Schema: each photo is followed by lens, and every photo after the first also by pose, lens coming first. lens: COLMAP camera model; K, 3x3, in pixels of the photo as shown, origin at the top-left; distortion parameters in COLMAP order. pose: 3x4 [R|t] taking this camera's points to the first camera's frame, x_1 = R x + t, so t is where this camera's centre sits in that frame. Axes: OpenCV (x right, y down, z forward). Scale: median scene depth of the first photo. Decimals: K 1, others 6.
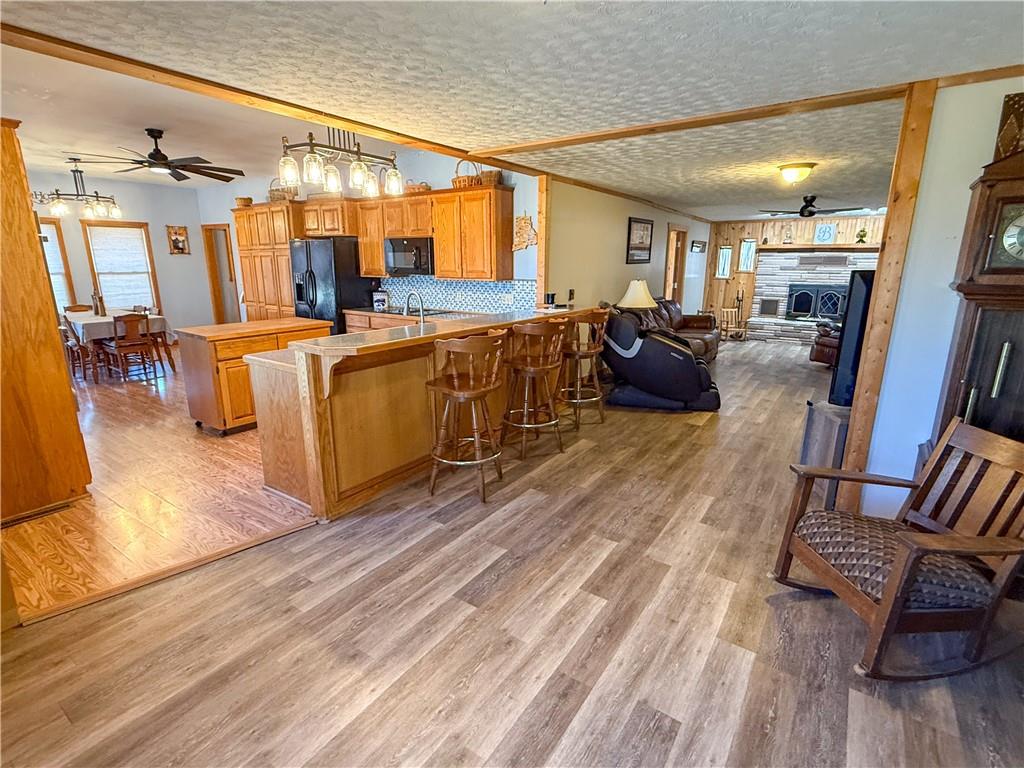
lens RADIAL K [[493.6, 0, 508.0], [0, 493.6, 385.1], [0, 0, 1]] dist [-0.000587, 0.000051]
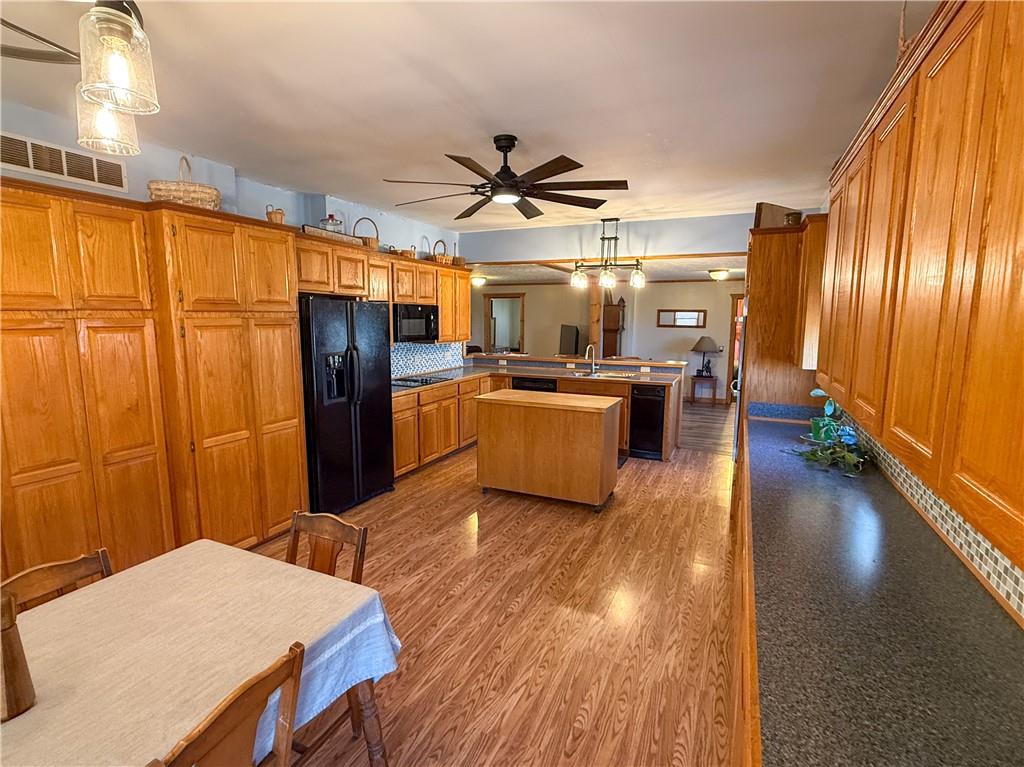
lens RADIAL K [[495.0, 0, 511.9], [0, 495.0, 381.8], [0, 0, 1]] dist [0.029845, 0.000072]
pose [[-0.182628, -0.130953, 0.974422, -1.831976], [0.237890, 0.955756, 0.173030, -0.425751], [-0.953968, 0.263406, -0.143395, 1.538904]]
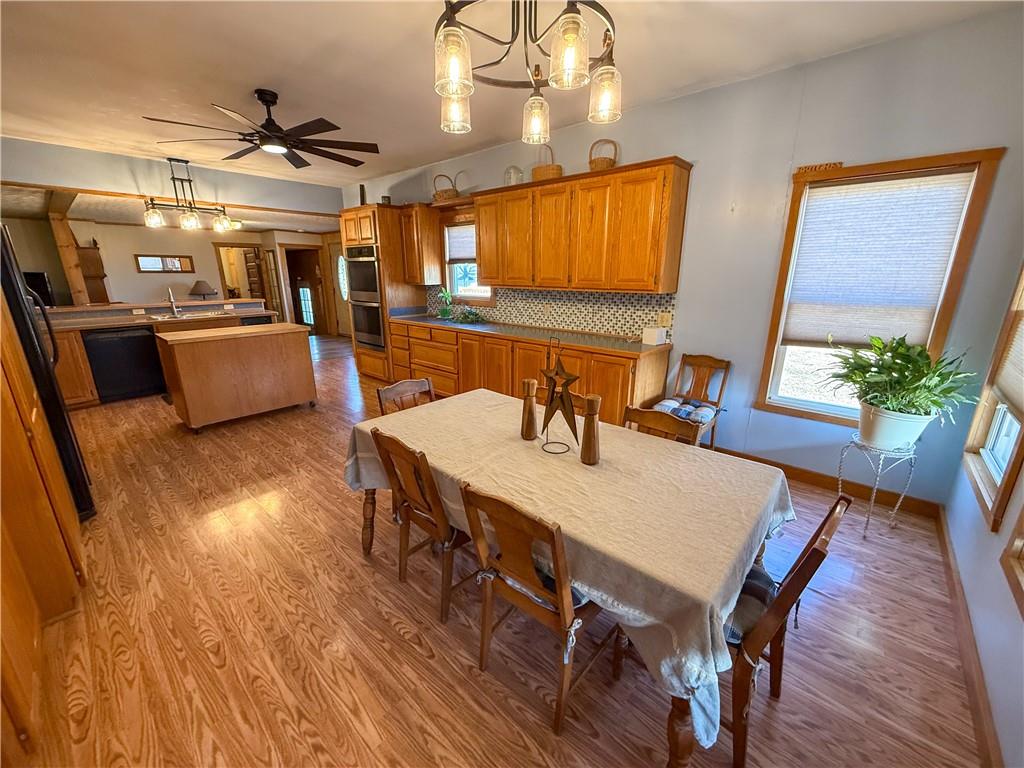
lens RADIAL K [[405.8, 0, 504.4], [0, 405.8, 383.7], [0, 0, 1]] dist [0.000379, -0.000032]
pose [[-0.992632, -0.034519, 0.116147, -1.530314], [0.028068, 0.866984, 0.497545, -0.566326], [-0.117872, 0.497139, -0.859627, 2.245789]]
